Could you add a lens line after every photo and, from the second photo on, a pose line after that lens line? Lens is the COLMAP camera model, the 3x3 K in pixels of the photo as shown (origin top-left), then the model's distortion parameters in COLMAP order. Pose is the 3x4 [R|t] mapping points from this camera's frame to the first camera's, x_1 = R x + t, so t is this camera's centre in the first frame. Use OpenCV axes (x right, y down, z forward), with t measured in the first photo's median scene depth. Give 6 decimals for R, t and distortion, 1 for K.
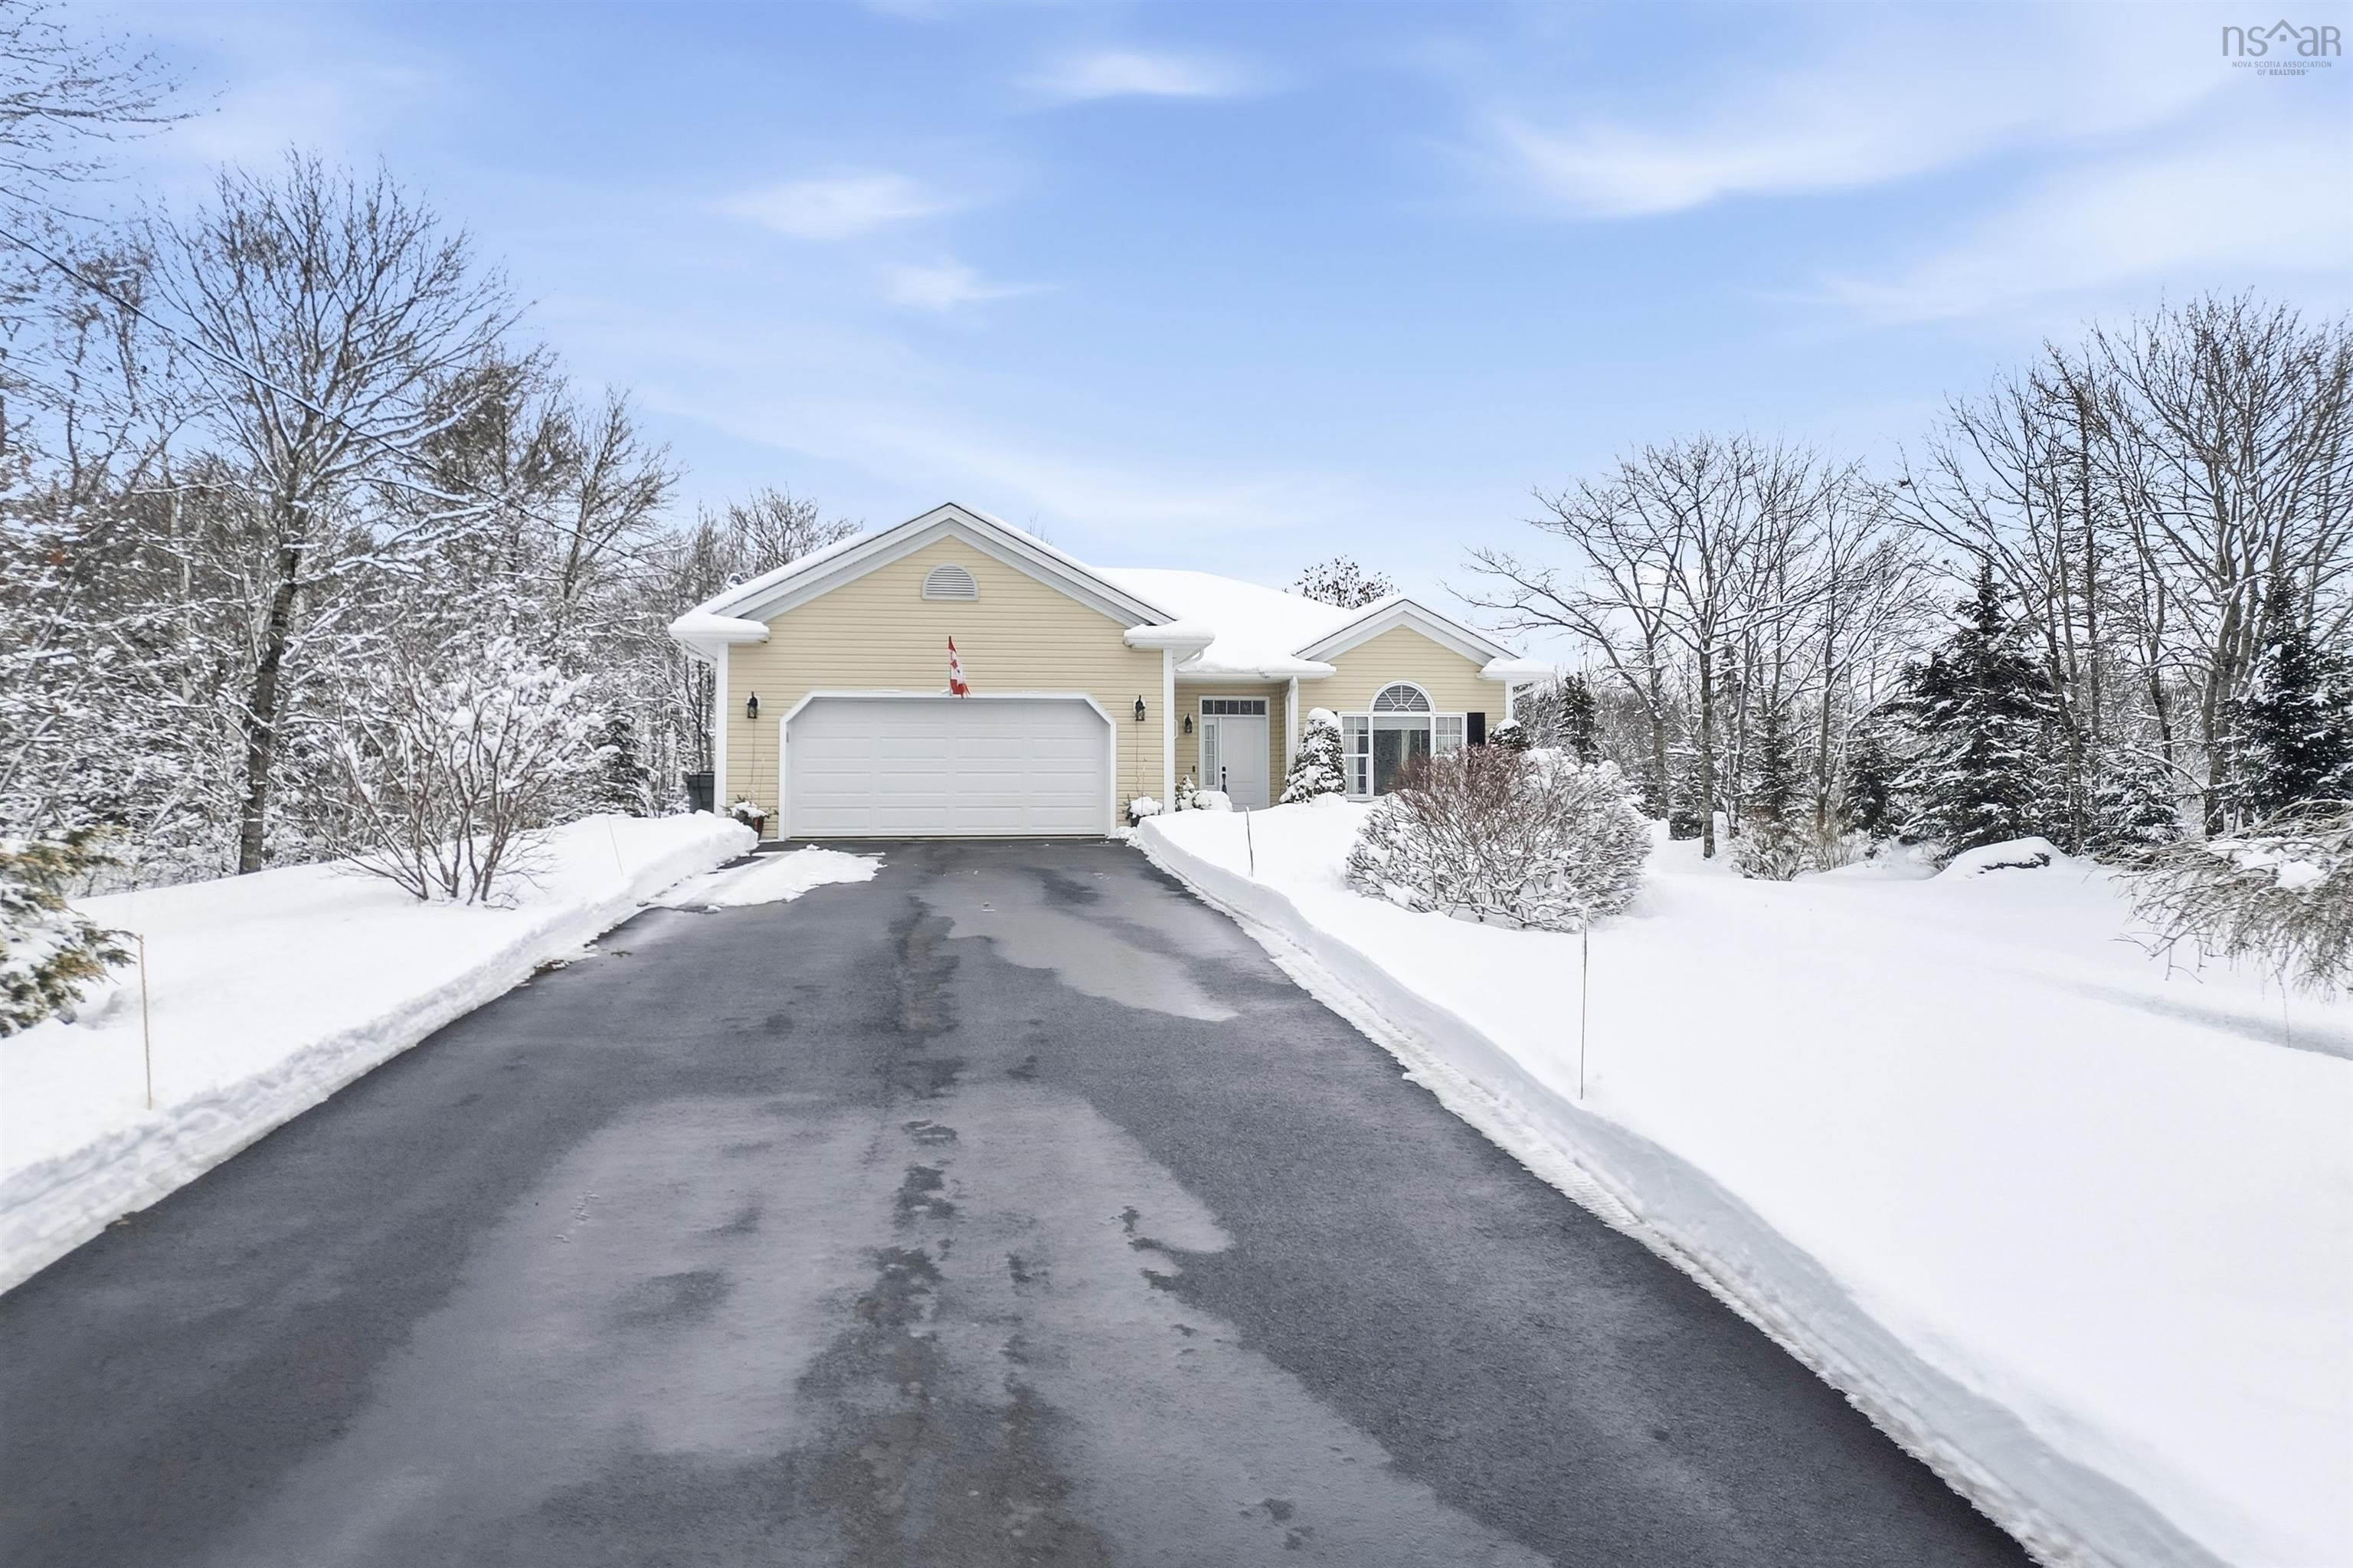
lens RADIAL K [[1634.7, 0, 1169.3], [0, 1634.7, 863.5], [0, 0, 1]] dist [0.063431, -0.000446]
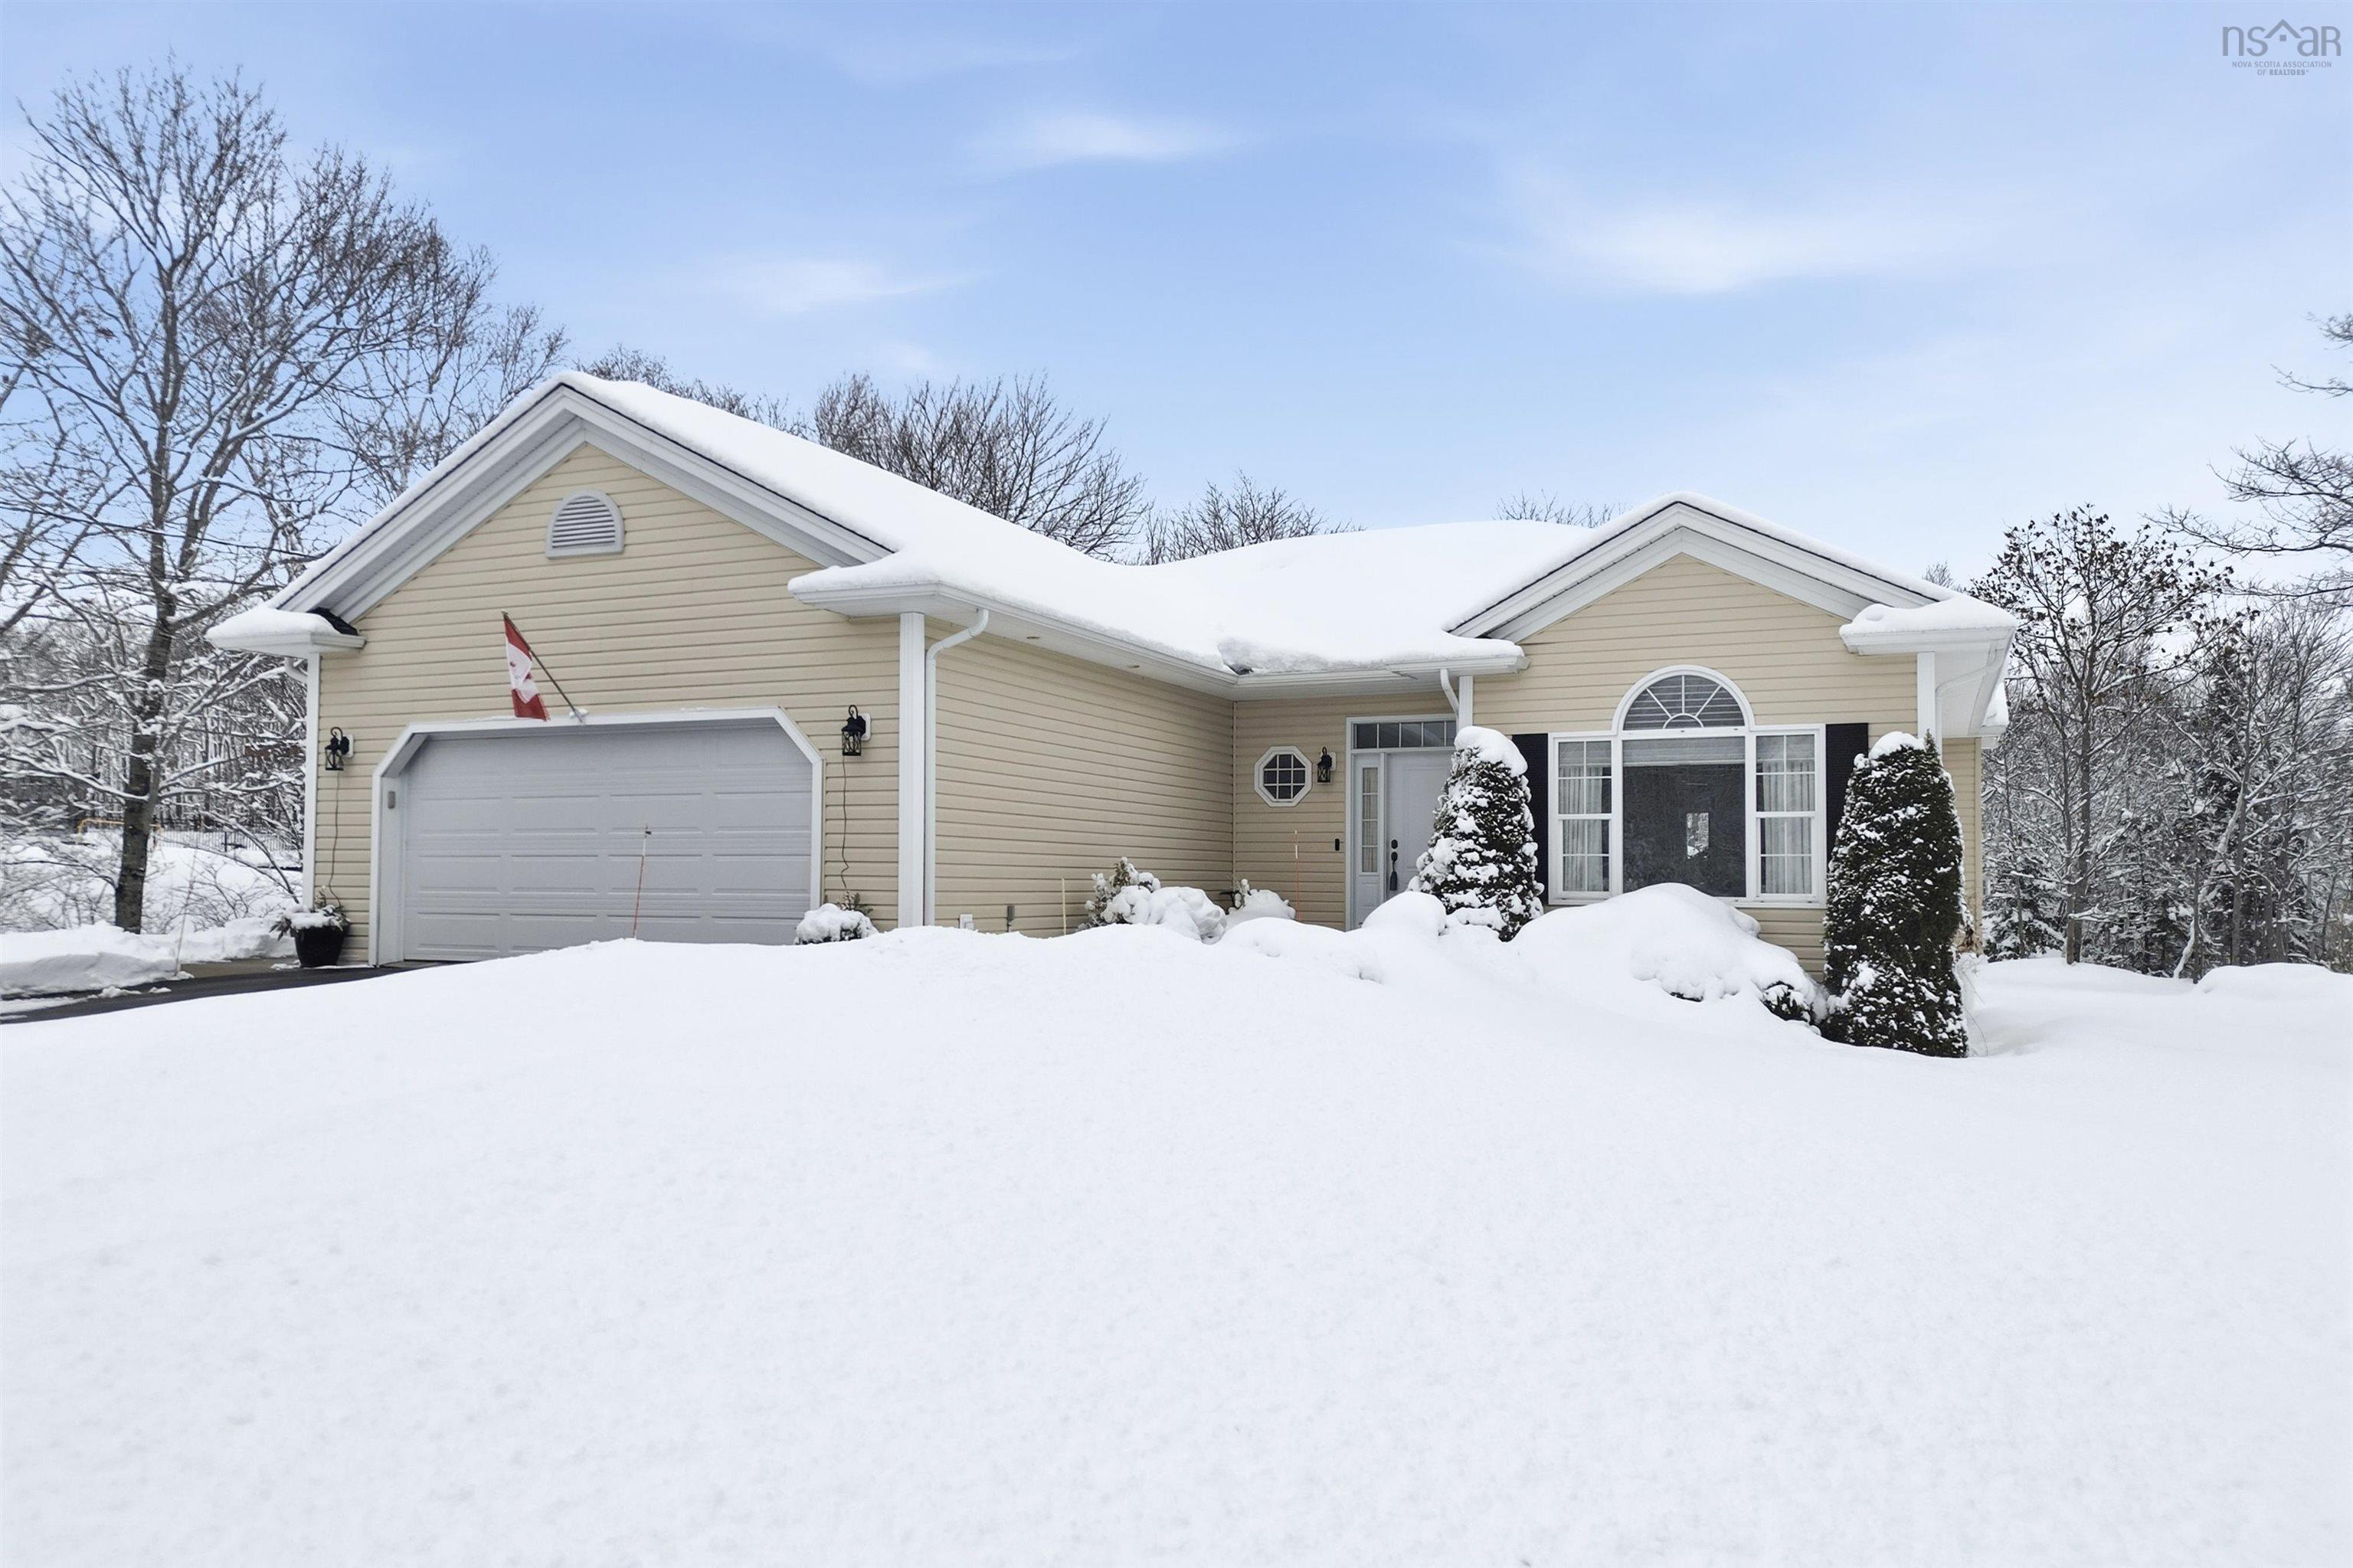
lens RADIAL K [[1634.7, 0, 1169.3], [0, 1634.7, 863.5], [0, 0, 1]] dist [0.063431, -0.000446]
pose [[0.851610, 0.000376, -0.524175, 0.277035], [-0.024002, 0.998979, -0.038277, -0.028860], [0.523626, 0.045178, 0.850750, 0.500488]]
